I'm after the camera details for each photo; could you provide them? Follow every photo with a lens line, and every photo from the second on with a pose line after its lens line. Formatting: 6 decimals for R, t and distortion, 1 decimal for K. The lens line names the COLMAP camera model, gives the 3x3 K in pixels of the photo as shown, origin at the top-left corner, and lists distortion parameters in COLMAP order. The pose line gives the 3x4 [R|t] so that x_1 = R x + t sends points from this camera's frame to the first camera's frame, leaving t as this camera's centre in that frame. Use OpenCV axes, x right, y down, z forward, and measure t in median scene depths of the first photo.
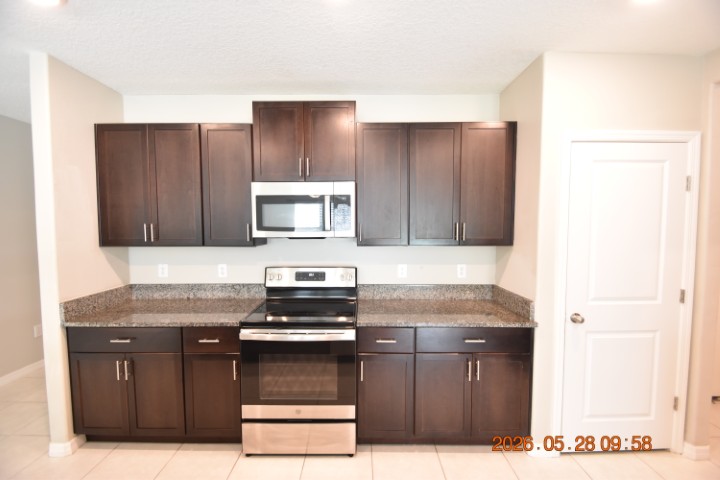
lens RADIAL K [[316.2, 0, 360.5], [0, 316.2, 242.7], [0, 0, 1]] dist [0.011807, -0.015141]
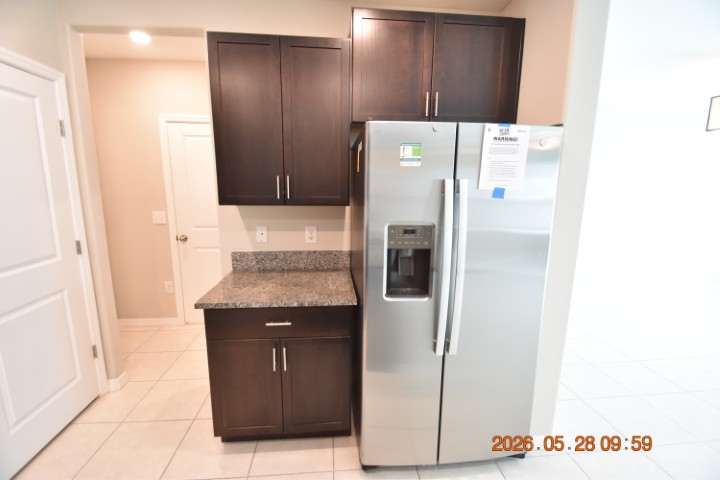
lens RADIAL K [[316.2, 0, 360.5], [0, 316.2, 242.7], [0, 0, 1]] dist [0.011807, -0.015141]
pose [[-0.089166, -0.178078, 0.979968, -0.016581], [0.040814, 0.982408, 0.182235, 0.010624], [-0.995180, 0.056246, -0.080329, 0.181949]]
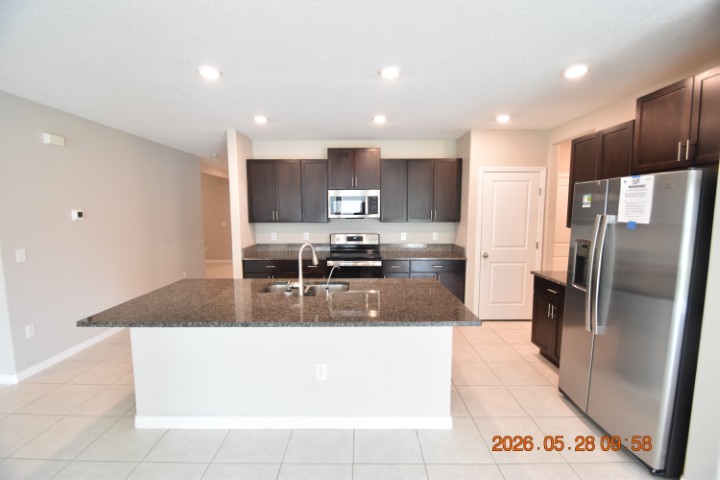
lens RADIAL K [[316.2, 0, 360.5], [0, 316.2, 242.7], [0, 0, 1]] dist [0.011807, -0.015141]
pose [[0.999999, -0.001095, 0.000775, -0.140341], [0.001057, 0.998877, 0.047372, 0.045661], [-0.000826, -0.047371, 0.998877, -0.992833]]
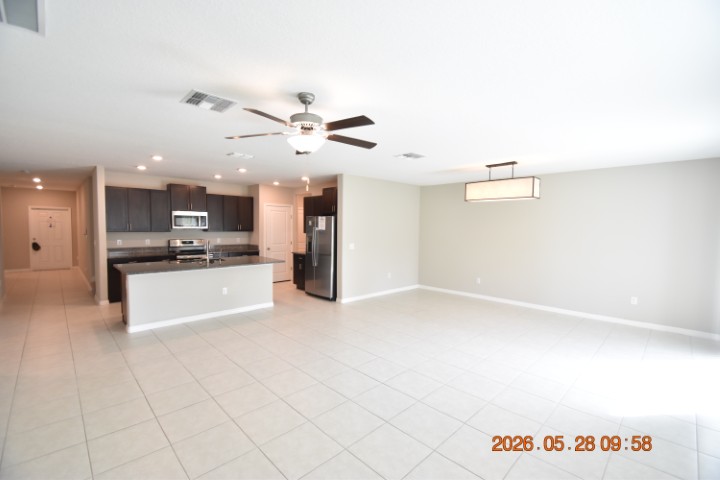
lens RADIAL K [[316.2, 0, 360.5], [0, 316.2, 242.7], [0, 0, 1]] dist [0.011807, -0.015141]
pose [[0.715222, -0.026121, 0.698409, -1.186173], [0.024169, 0.999628, 0.012637, 0.123892], [-0.698480, 0.007842, 0.715587, -2.470584]]
